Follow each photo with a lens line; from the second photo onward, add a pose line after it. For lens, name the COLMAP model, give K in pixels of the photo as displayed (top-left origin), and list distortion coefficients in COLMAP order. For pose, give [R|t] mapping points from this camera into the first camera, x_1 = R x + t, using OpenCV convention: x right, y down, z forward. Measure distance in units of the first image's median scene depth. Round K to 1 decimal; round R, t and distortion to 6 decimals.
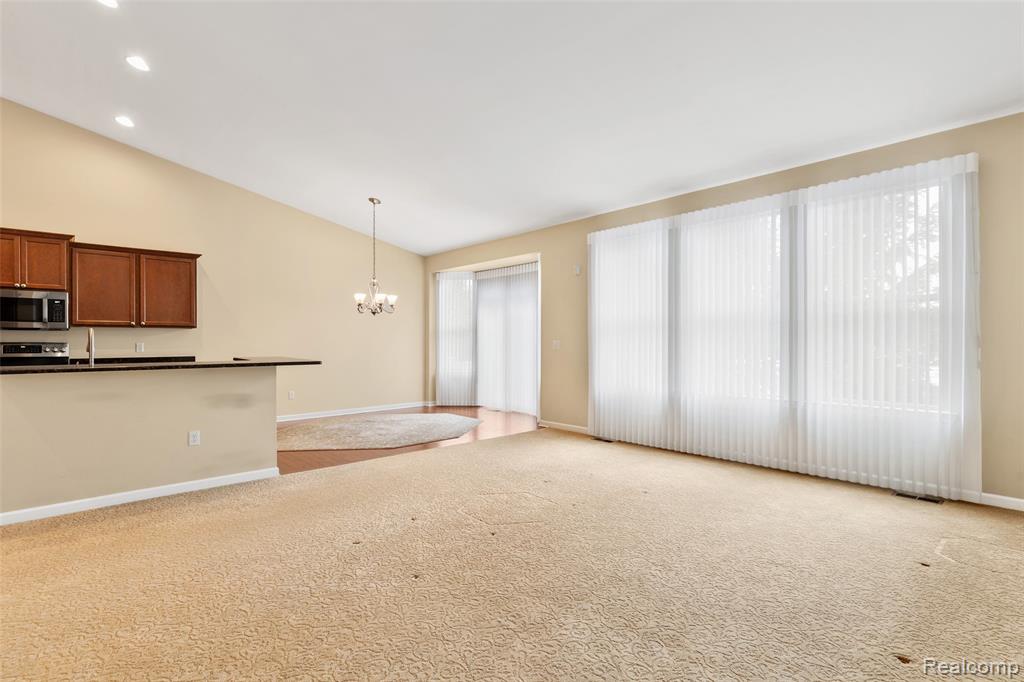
lens RADIAL K [[492.2, 0, 507.7], [0, 492.2, 342.2], [0, 0, 1]] dist [0.000550, -0.000210]
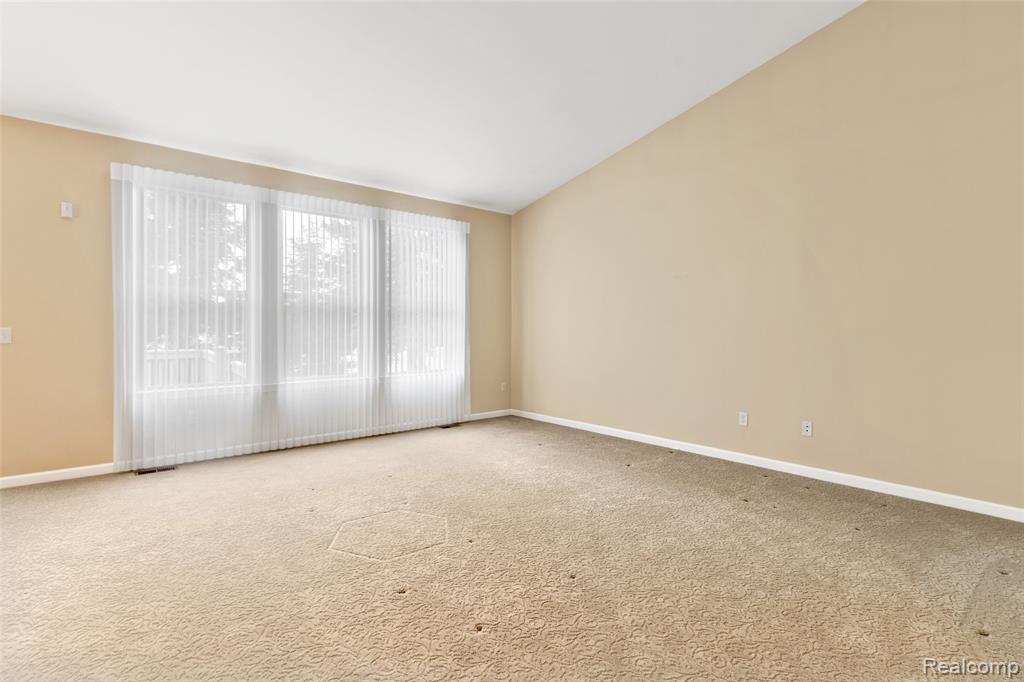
lens RADIAL K [[451.6, 0, 511.0], [0, 451.6, 332.1], [0, 0, 1]] dist [-0.001923, -0.000124]
pose [[0.068591, -0.004139, 0.997636, -0.453556], [0.000496, 0.999991, 0.004114, 0.000644], [-0.997645, 0.000213, 0.068593, 0.507012]]
